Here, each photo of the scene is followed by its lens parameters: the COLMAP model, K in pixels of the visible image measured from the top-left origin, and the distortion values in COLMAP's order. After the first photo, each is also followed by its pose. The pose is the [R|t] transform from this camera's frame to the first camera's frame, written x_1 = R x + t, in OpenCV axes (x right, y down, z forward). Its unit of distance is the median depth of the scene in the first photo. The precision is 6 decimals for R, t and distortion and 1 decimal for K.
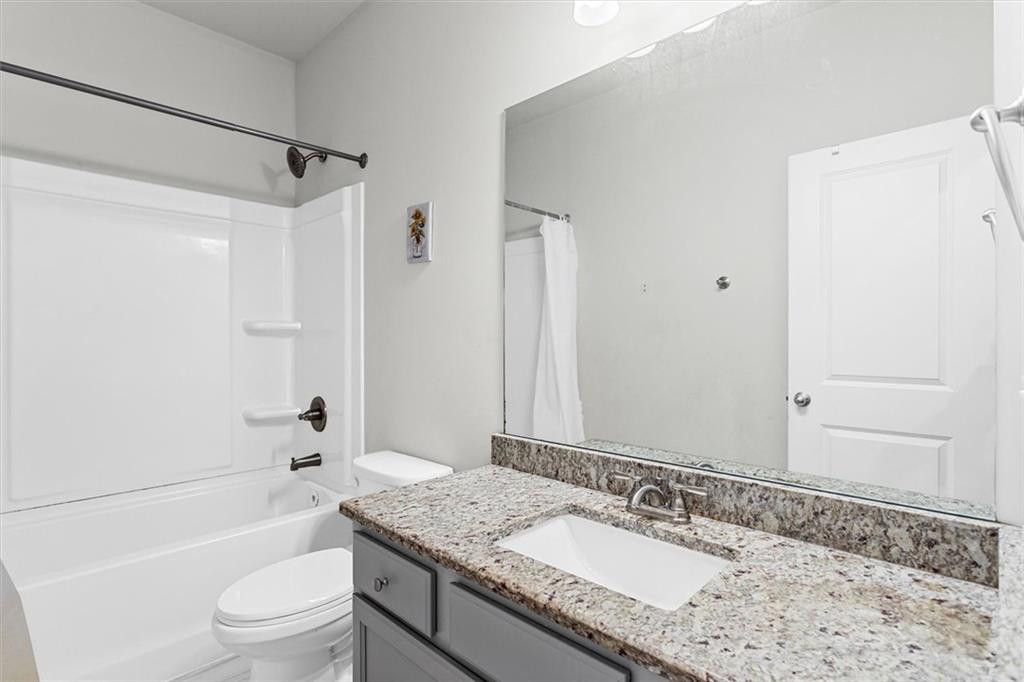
lens RADIAL K [[488.5, 0, 504.7], [0, 488.5, 332.1], [0, 0, 1]] dist [-0.016999, 0.000393]
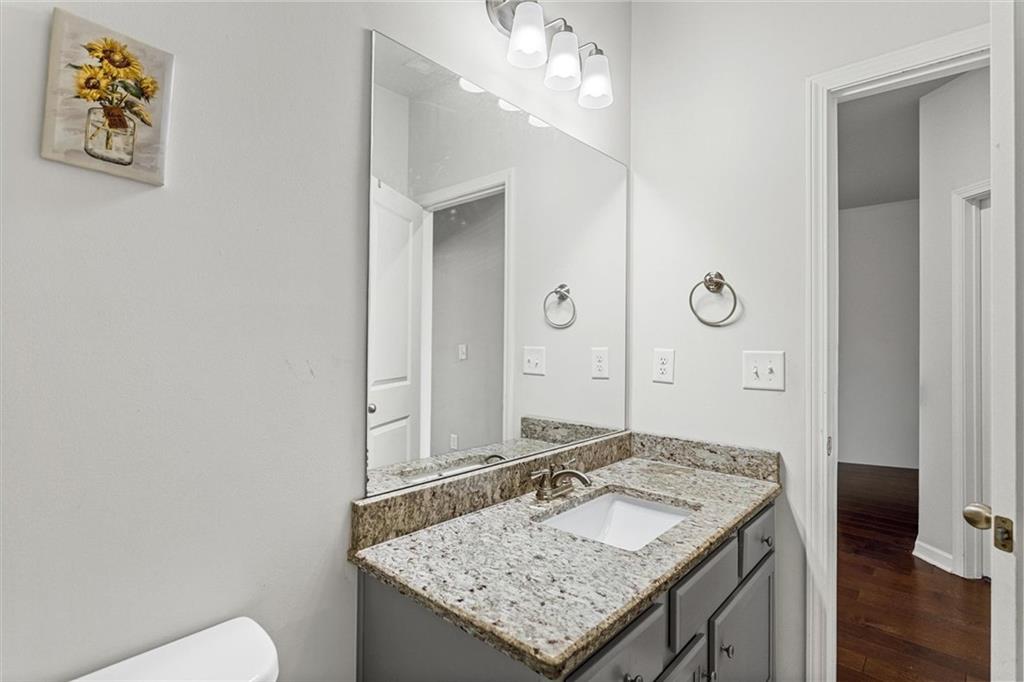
lens RADIAL K [[488.5, 0, 504.7], [0, 488.5, 332.1], [0, 0, 1]] dist [-0.016999, 0.000393]
pose [[-0.016479, 0.022029, 0.999621, -0.851547], [-0.018934, 0.999571, -0.022340, -0.015925], [-0.999685, -0.019295, -0.016055, 1.010498]]
